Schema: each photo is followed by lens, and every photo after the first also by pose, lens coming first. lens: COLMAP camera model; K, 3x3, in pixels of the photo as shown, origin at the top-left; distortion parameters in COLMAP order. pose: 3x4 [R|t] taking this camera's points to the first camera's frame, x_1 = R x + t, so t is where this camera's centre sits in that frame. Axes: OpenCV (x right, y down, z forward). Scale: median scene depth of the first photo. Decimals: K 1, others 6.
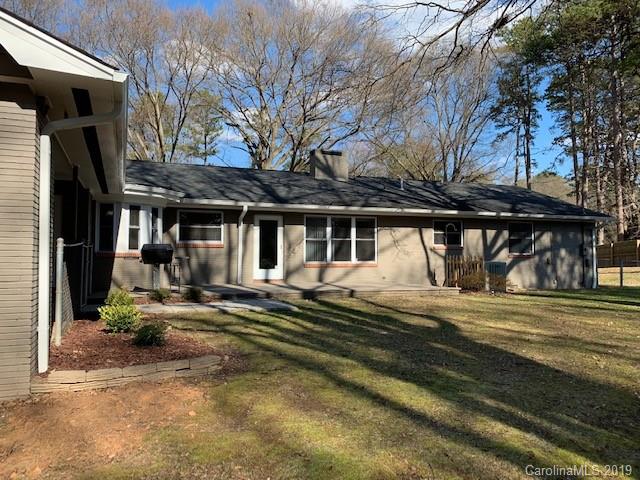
lens RADIAL K [[505.5, 0, 320.0], [0, 505.5, 240.0], [0, 0, 1]] dist [-0.000440, -0.004704]
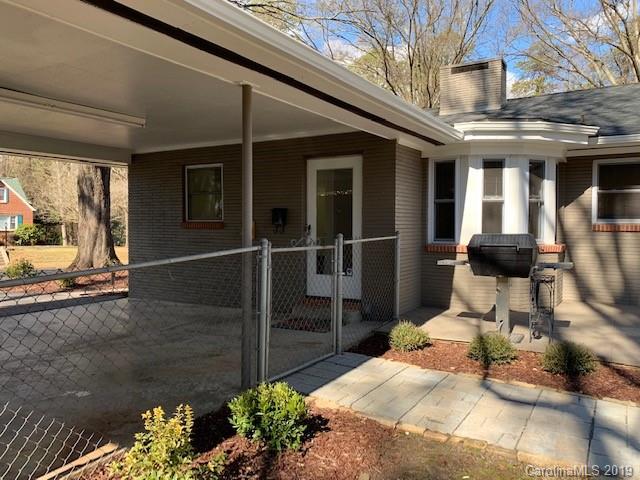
lens RADIAL K [[505.5, 0, 320.0], [0, 505.5, 240.0], [0, 0, 1]] dist [-0.000440, -0.004704]
pose [[0.604646, 0.032632, -0.795826, -0.035040], [0.032381, 0.997327, 0.065496, -0.022648], [0.795836, -0.065372, 0.601973, 0.496840]]
